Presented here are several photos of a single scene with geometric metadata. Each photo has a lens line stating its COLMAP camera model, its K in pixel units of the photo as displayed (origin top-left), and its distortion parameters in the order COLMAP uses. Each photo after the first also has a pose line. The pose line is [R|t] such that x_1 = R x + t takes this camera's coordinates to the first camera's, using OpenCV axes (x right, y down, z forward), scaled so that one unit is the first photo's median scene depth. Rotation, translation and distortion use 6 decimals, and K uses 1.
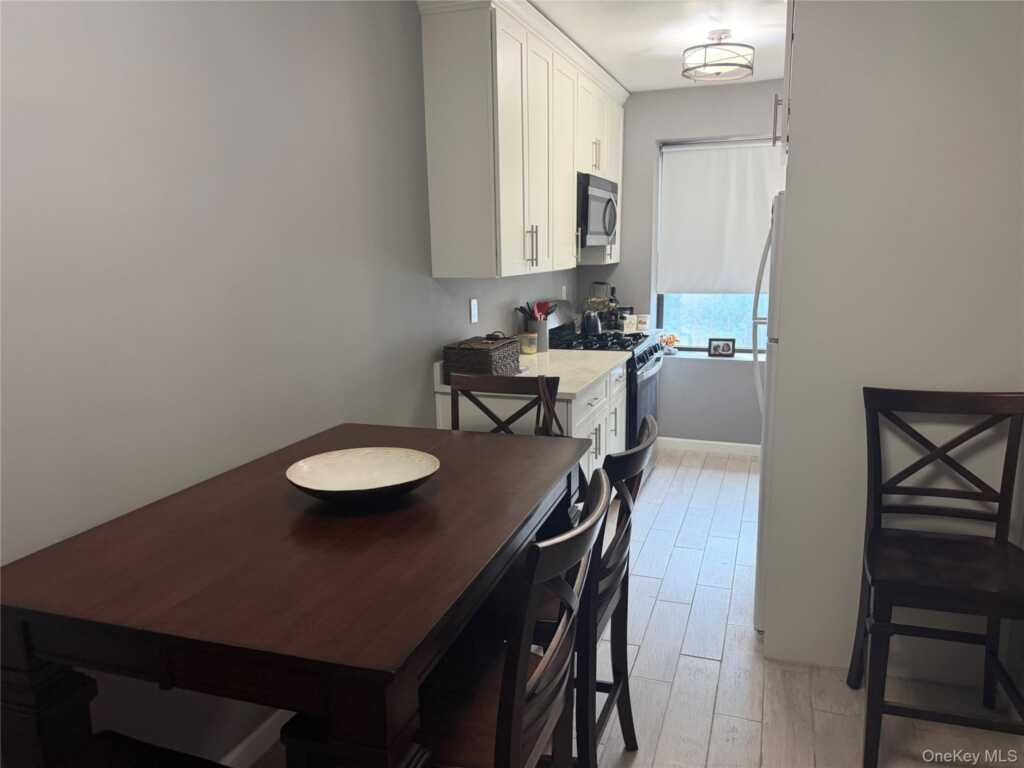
lens RADIAL K [[719.2, 0, 506.5], [0, 719.2, 387.5], [0, 0, 1]] dist [0.138403, -0.223385]
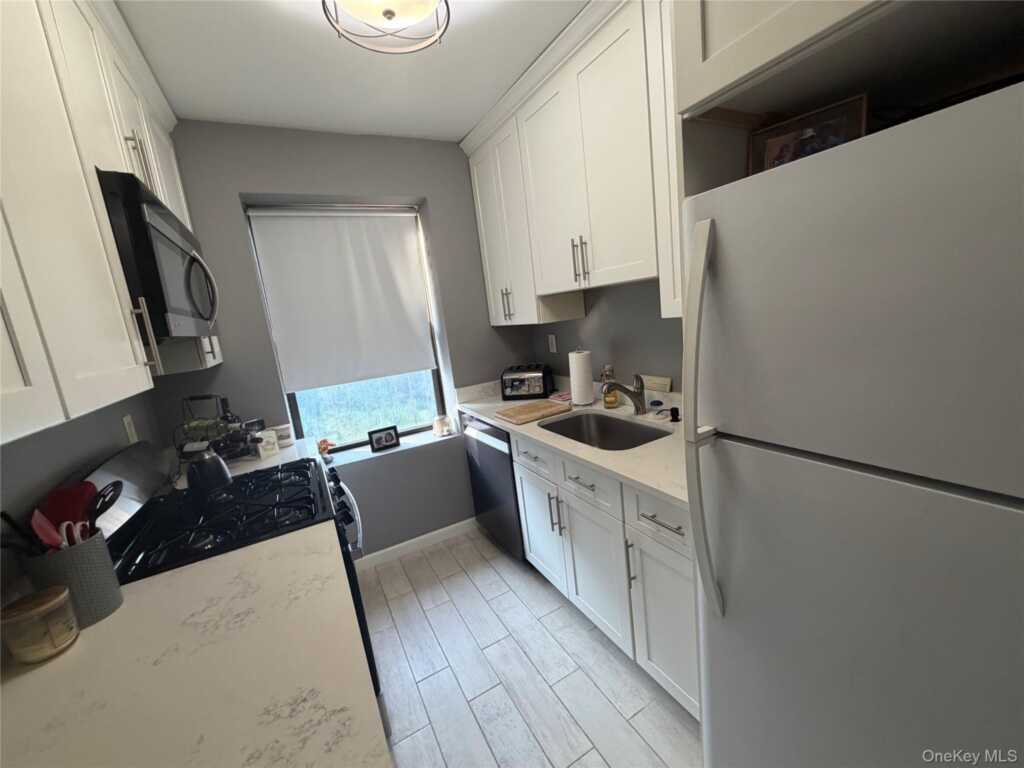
lens RADIAL K [[408.5, 0, 509.4], [0, 408.5, 383.7], [0, 0, 1]] dist [0.002690, -0.000301]
pose [[0.655808, -0.192178, 0.730057, 0.053402], [0.244640, 0.968971, 0.035309, -0.117576], [-0.714190, 0.155445, 0.682473, 0.636976]]
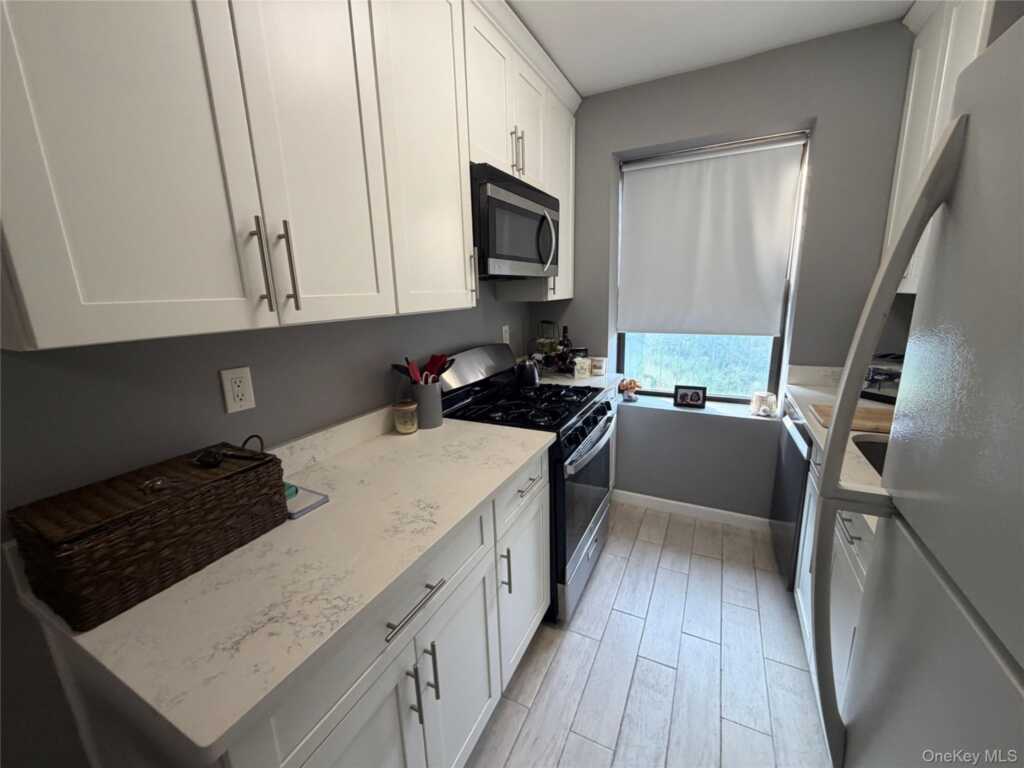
lens RADIAL K [[408.5, 0, 509.4], [0, 408.5, 383.7], [0, 0, 1]] dist [0.002690, -0.000301]
pose [[0.993516, 0.011461, -0.113117, 0.161578], [-0.007506, 0.999348, 0.035321, -0.100750], [0.113448, -0.034243, 0.992954, 0.579682]]
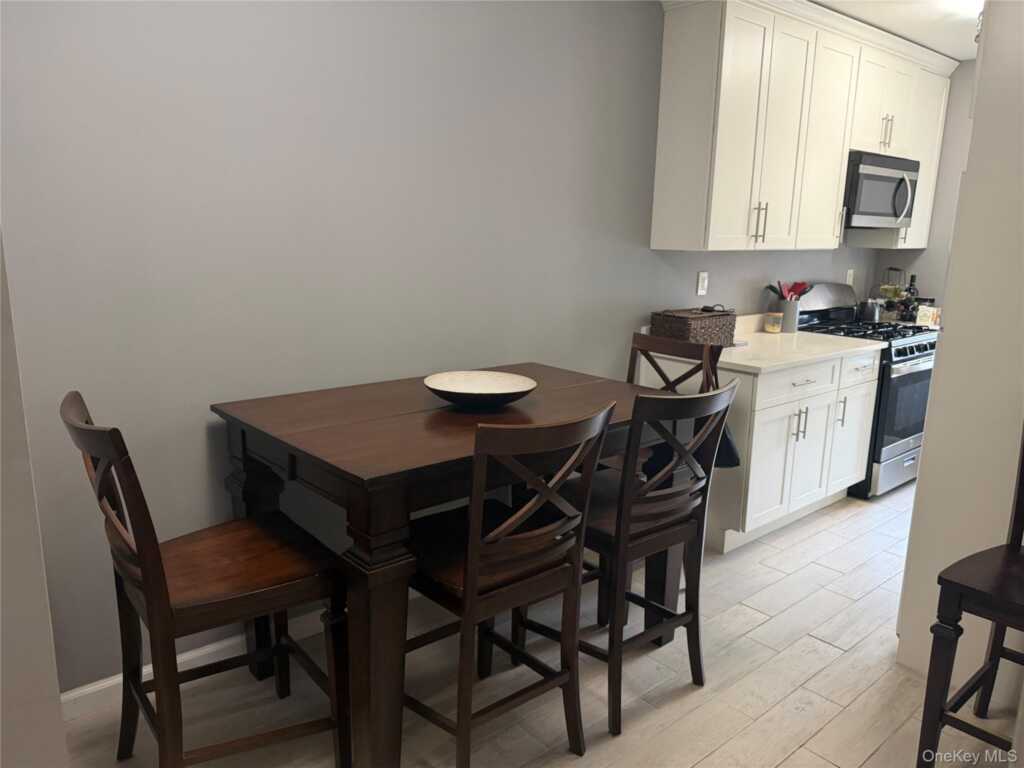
lens RADIAL K [[729.1, 0, 512.0], [0, 729.1, 384.0], [0, 0, 1]] dist [0.002569, -0.007289]
pose [[0.869516, 0.135870, -0.474849, 0.191541], [-0.126352, 0.990617, 0.052079, 0.014591], [0.477470, 0.014715, 0.878525, -0.046631]]
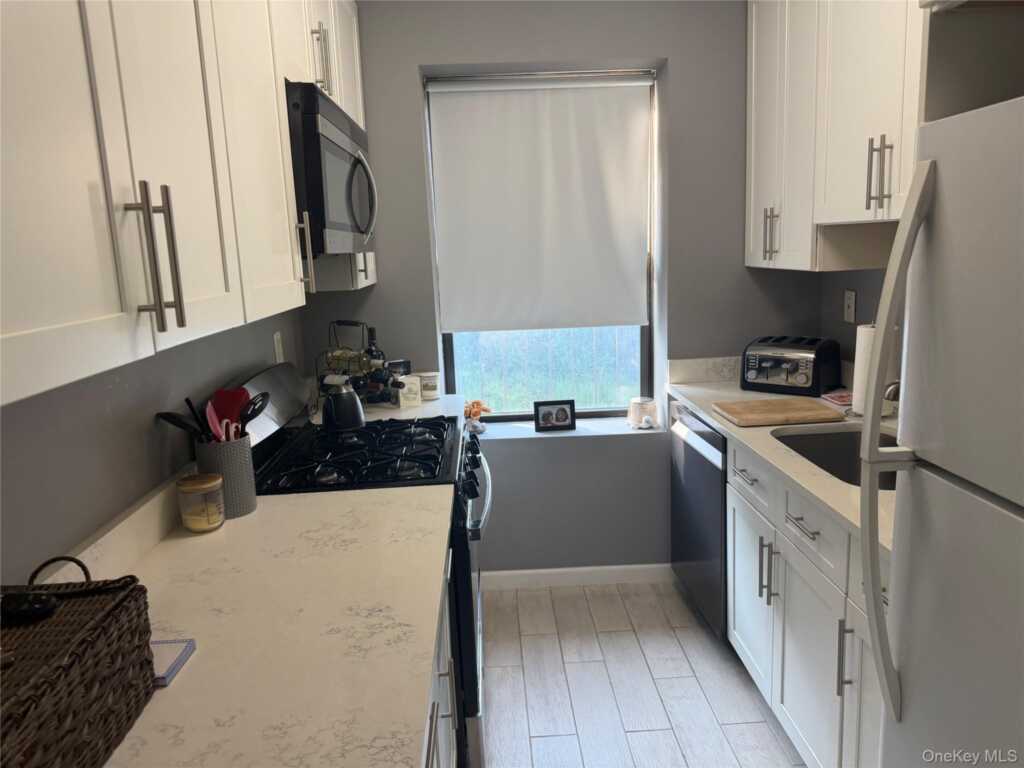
lens RADIAL K [[717.8, 0, 512.0], [0, 717.8, 384.0], [0, 0, 1]] dist [0.143748, -0.256457]
pose [[0.920949, -0.092838, 0.378463, 0.039348], [0.098420, 0.995134, 0.004614, -0.103346], [-0.377049, 0.032999, 0.925605, 0.526019]]
